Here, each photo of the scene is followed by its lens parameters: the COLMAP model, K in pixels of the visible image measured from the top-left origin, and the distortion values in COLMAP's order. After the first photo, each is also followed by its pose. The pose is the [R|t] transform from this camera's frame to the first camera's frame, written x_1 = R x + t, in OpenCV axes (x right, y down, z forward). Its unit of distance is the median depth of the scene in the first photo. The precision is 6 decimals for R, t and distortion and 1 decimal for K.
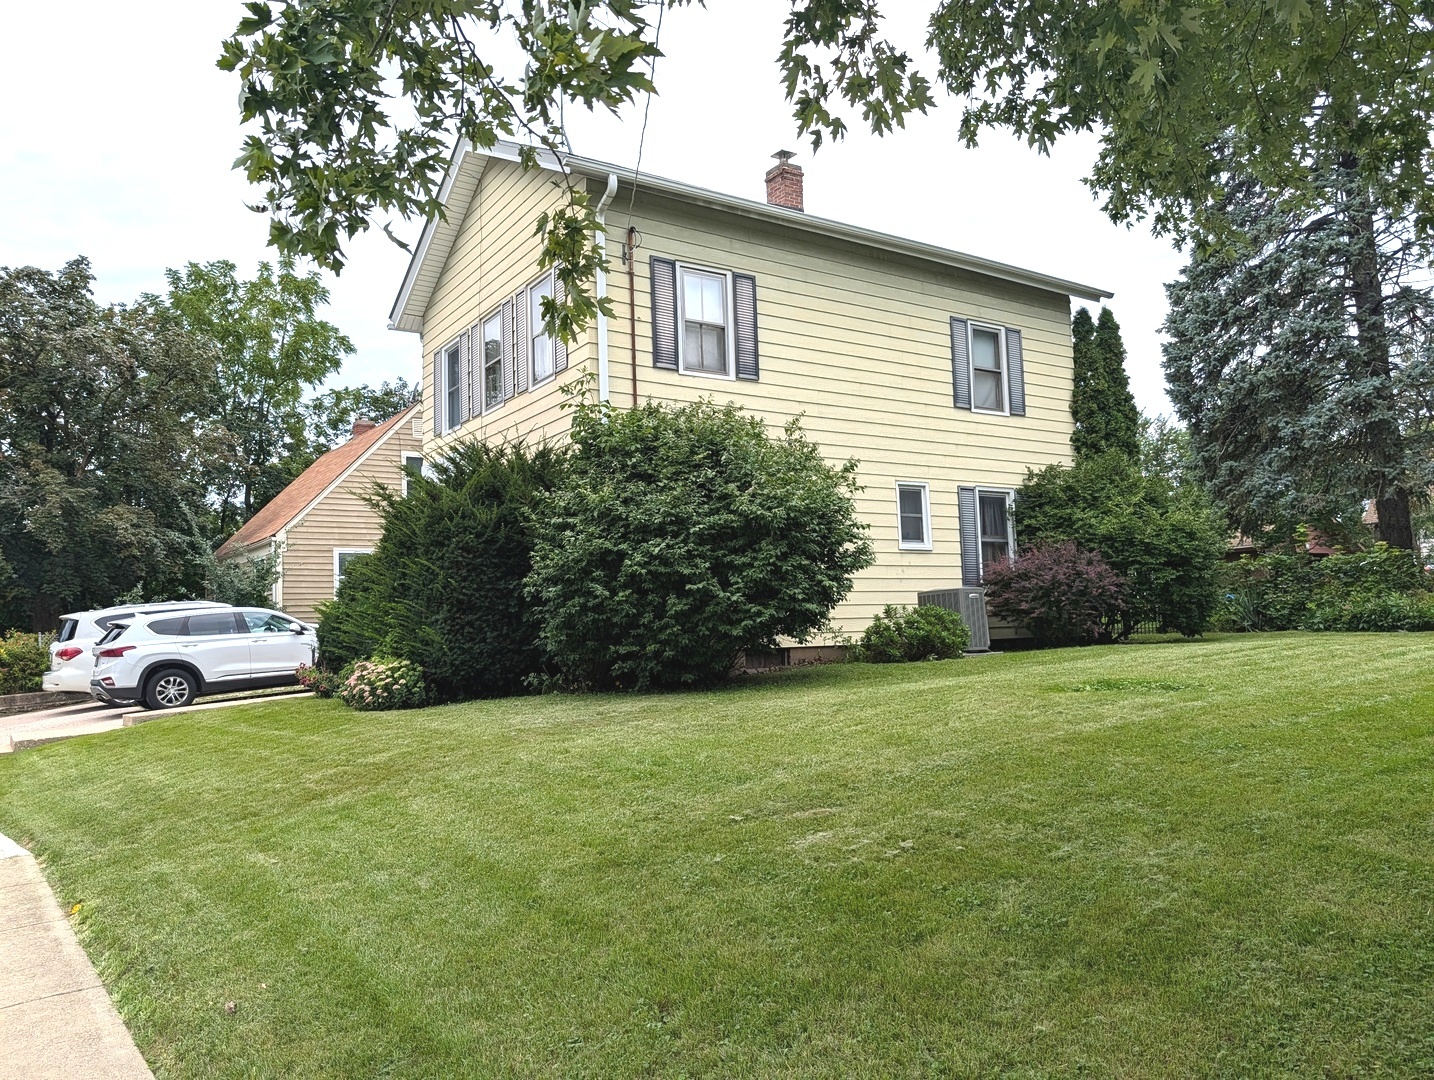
lens RADIAL K [[1033.4, 0, 721.3], [0, 1033.4, 548.2], [0, 0, 1]] dist [0.007962, 0.002916]
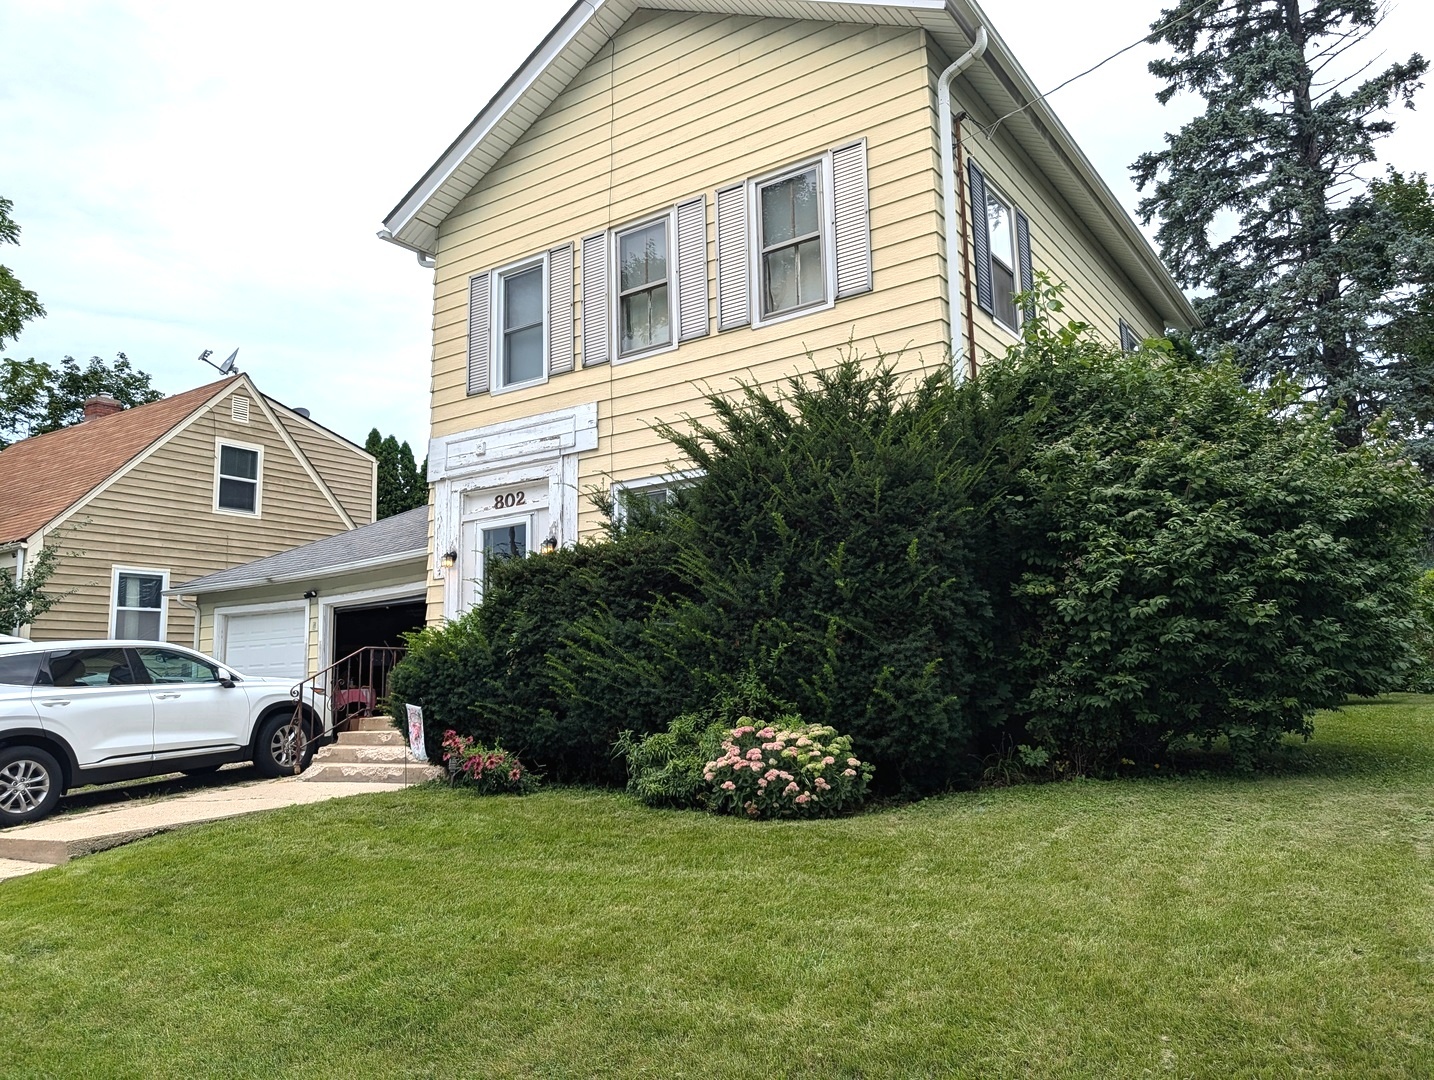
lens RADIAL K [[1033.4, 0, 714.9], [0, 1033.4, 528.0], [0, 0, 1]] dist [0.007962, 0.002916]
pose [[0.931993, 0.061010, 0.357304, -0.373482], [-0.031470, 0.995631, -0.087918, 0.034932], [-0.361106, 0.070694, 0.929841, 0.319884]]
